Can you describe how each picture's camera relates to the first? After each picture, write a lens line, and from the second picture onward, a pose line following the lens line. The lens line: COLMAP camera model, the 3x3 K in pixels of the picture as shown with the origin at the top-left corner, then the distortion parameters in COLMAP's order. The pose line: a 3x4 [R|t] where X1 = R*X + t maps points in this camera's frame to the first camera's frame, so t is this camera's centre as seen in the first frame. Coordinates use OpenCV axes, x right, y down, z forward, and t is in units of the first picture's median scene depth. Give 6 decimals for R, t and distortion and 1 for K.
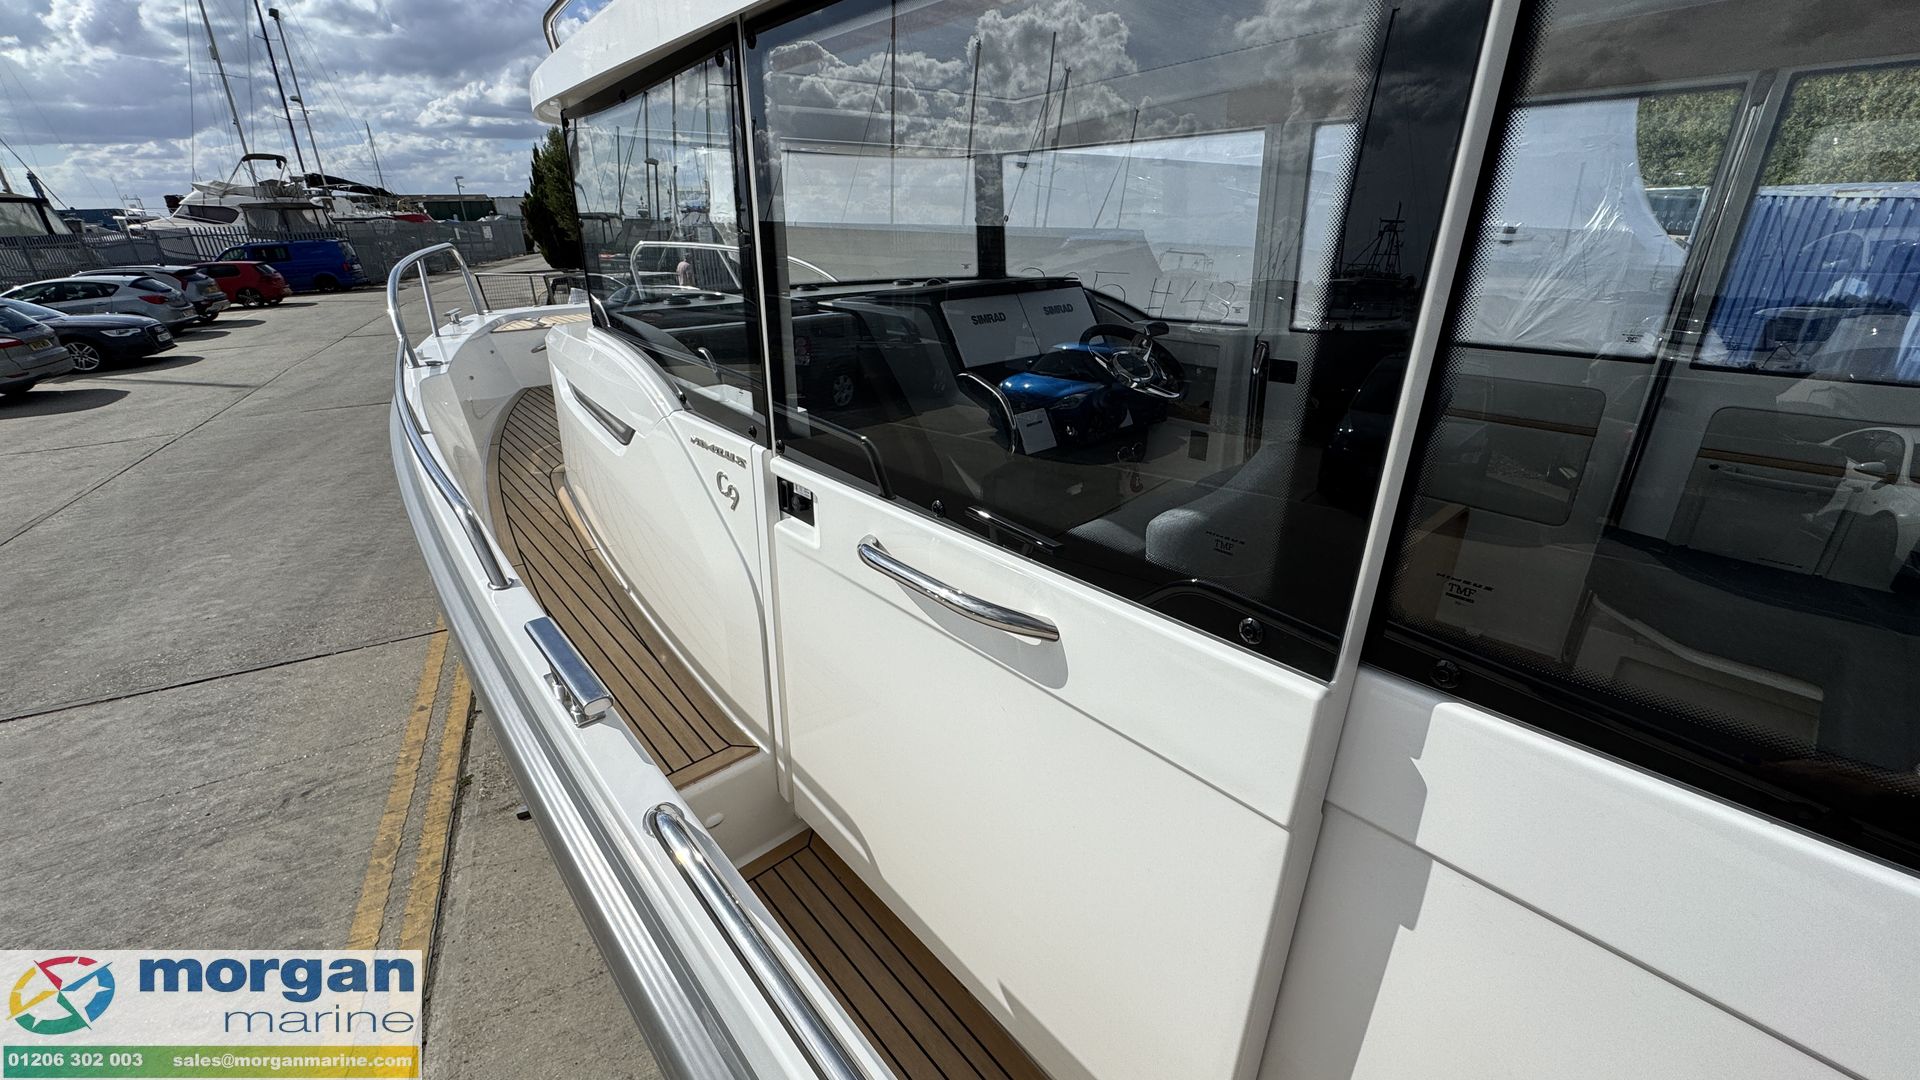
lens RADIAL K [[766.6, 0, 960.4], [0, 766.6, 537.3], [0, 0, 1]] dist [-0.002273, -0.000015]
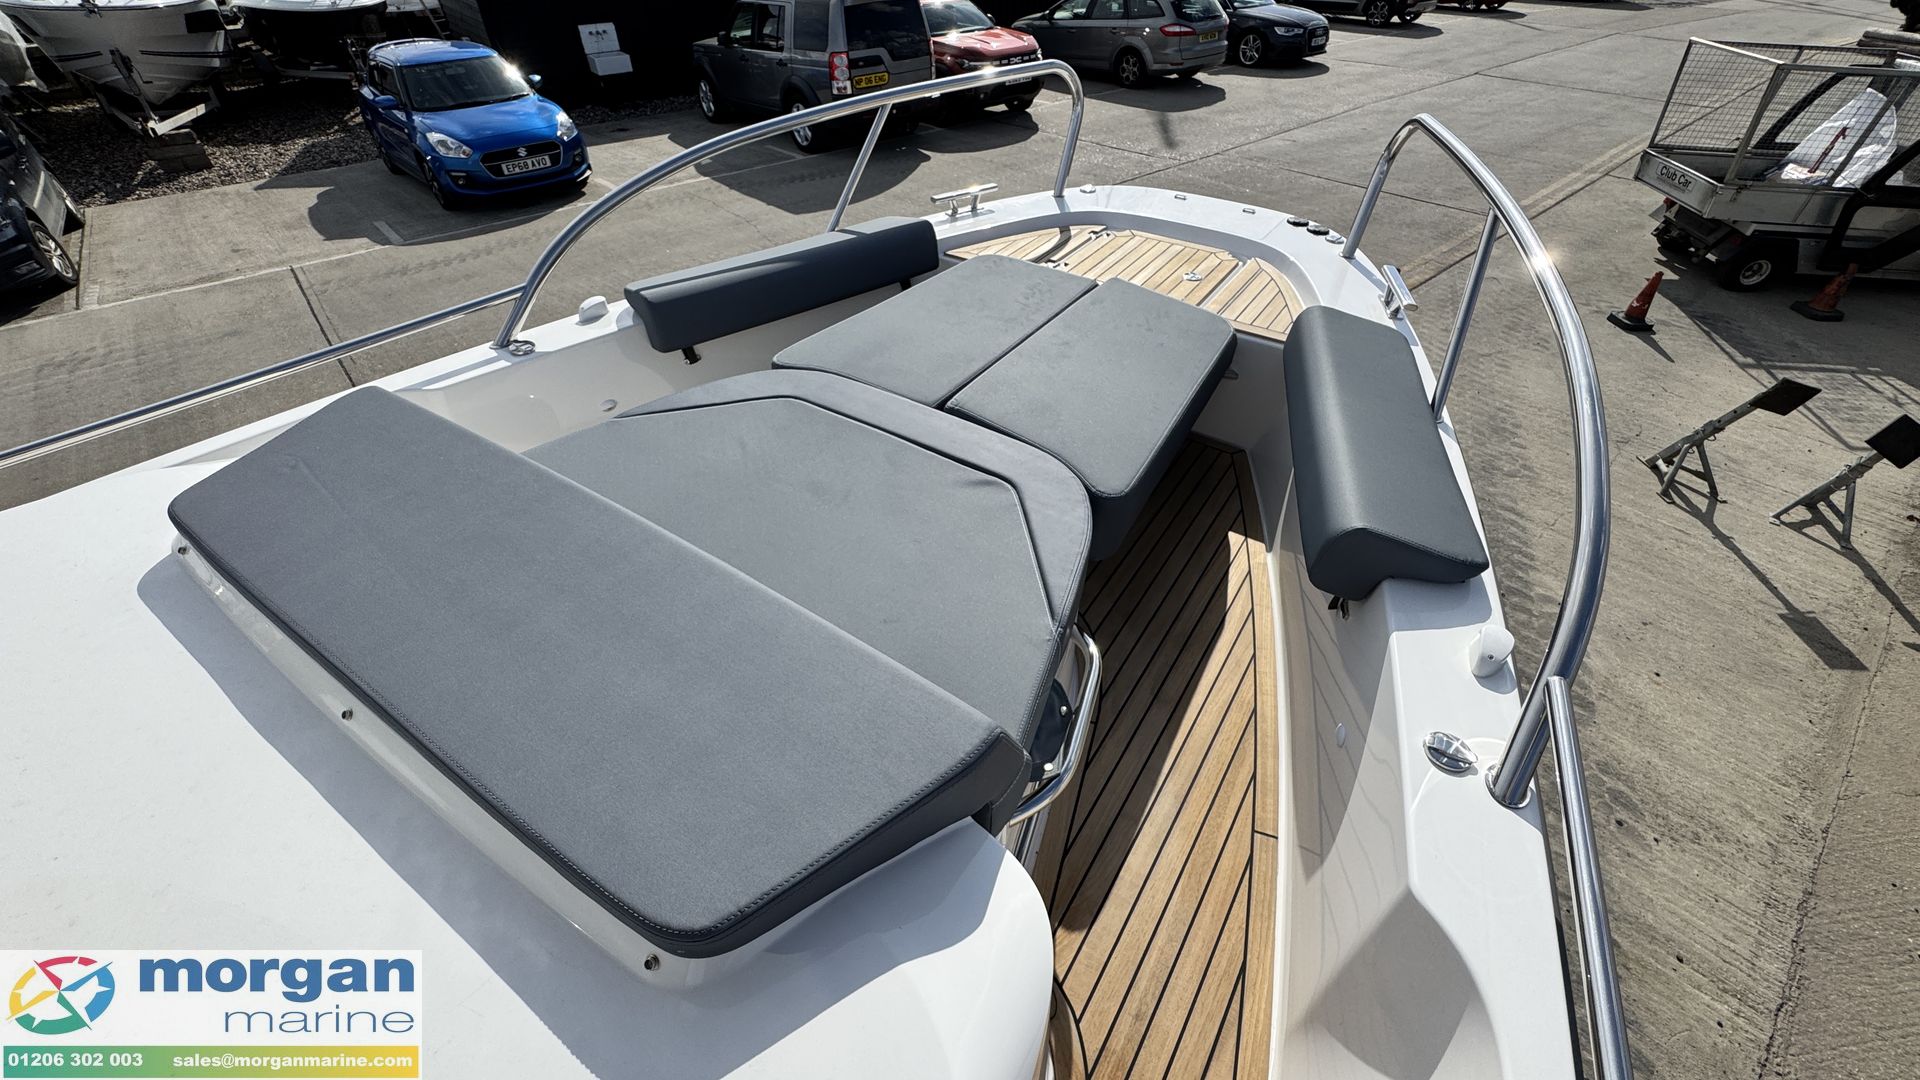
lens RADIAL K [[768.6, 0, 958.8], [0, 768.6, 536.6], [0, 0, 1]] dist [-0.004977, 0.001052]
pose [[0.259203, 0.637045, -0.725939, -0.010164], [-0.383129, 0.757780, 0.528187, -0.074236], [0.886581, 0.141221, 0.440489, 0.141651]]
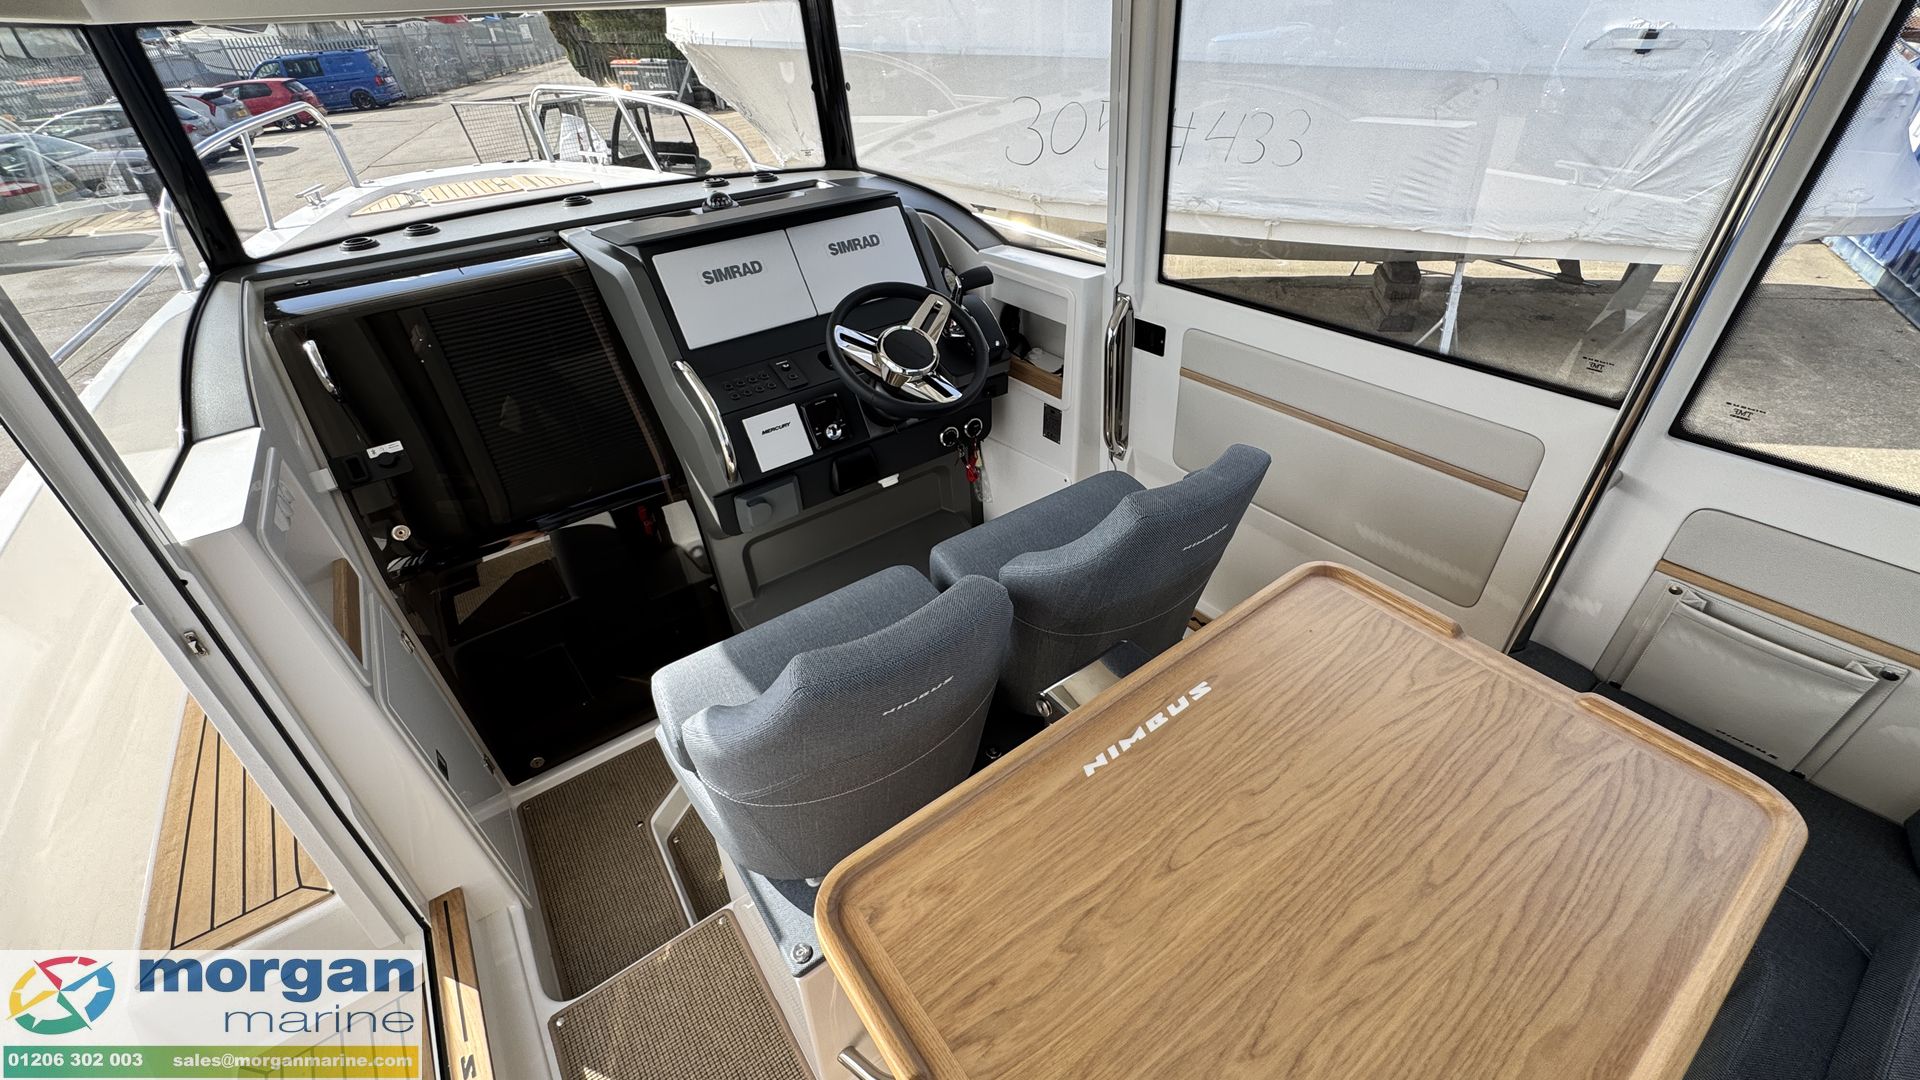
lens RADIAL K [[766.6, 0, 960.4], [0, 766.6, 537.3], [0, 0, 1]] dist [-0.002273, -0.000015]
pose [[0.995038, 0.031939, -0.094232, 0.033272], [-0.010301, 0.975057, 0.221714, -0.020083], [0.098963, -0.219643, 0.970548, 0.024445]]
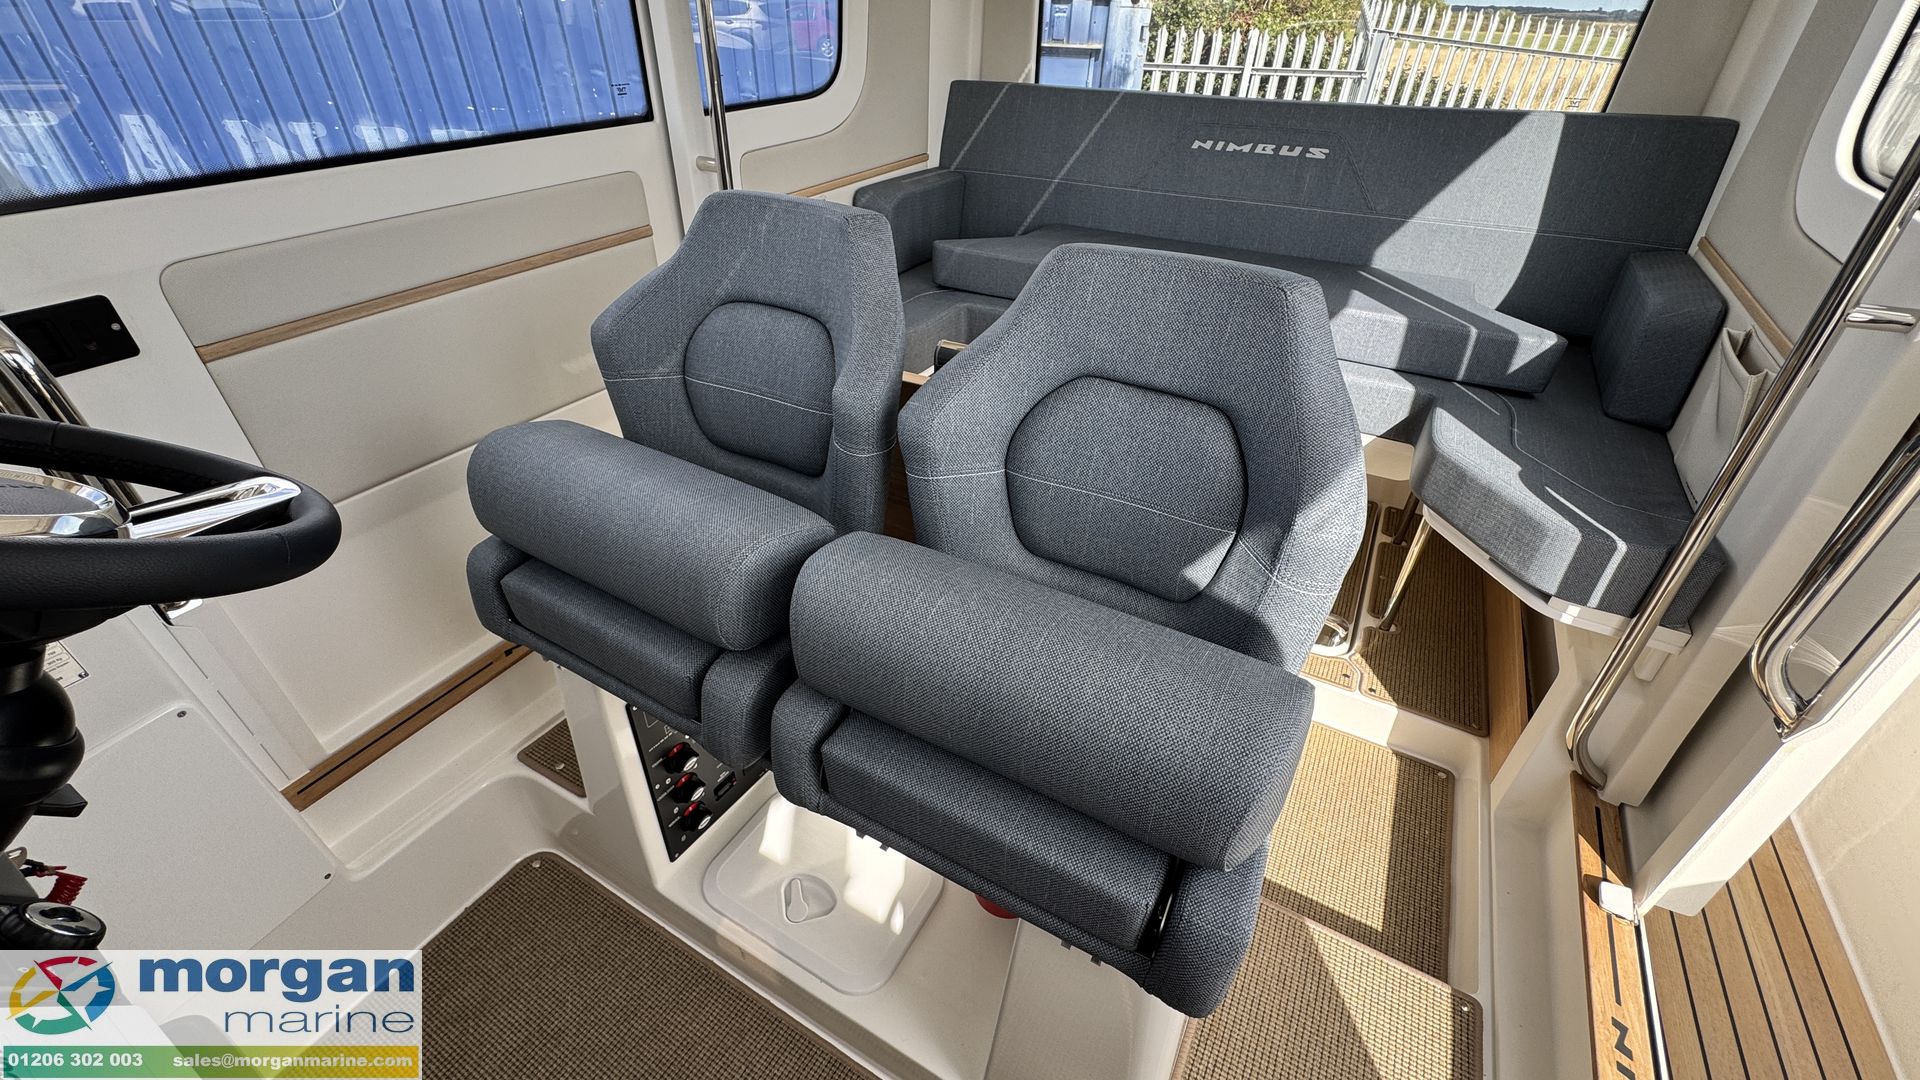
lens RADIAL K [[766.6, 0, 960.4], [0, 766.6, 537.3], [0, 0, 1]] dist [-0.002273, -0.000015]
pose [[-0.324584, -0.531042, 0.782713, -0.002425], [0.358923, 0.696471, 0.621372, -0.023498], [-0.875111, 0.482621, -0.035460, 0.074388]]
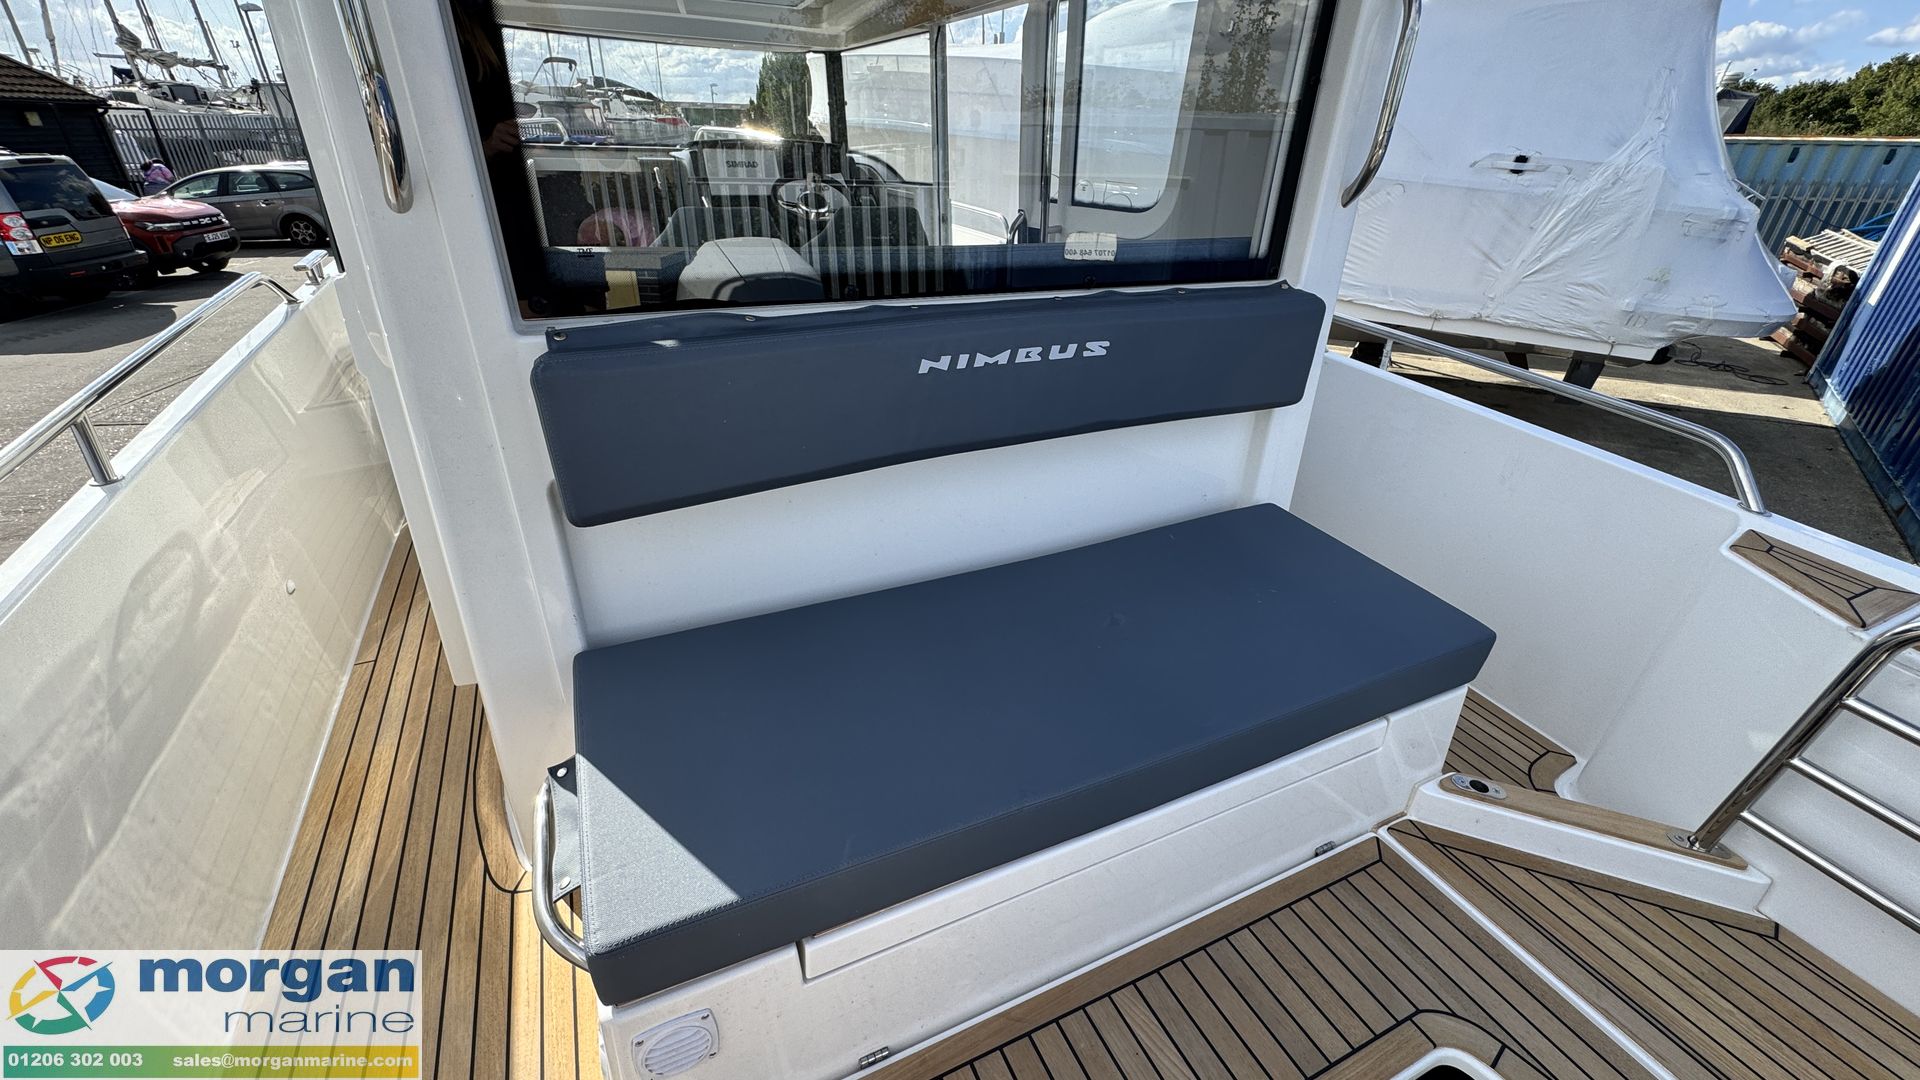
lens RADIAL K [[761.9, 0, 962.1], [0, 761.9, 538.8], [0, 0, 1]] dist [-0.000703, -0.000473]
pose [[0.959163, 0.167542, -0.227895, 0.087127], [-0.148110, 0.983905, 0.099975, 0.019814], [0.240977, -0.062138, 0.968540, -0.032428]]
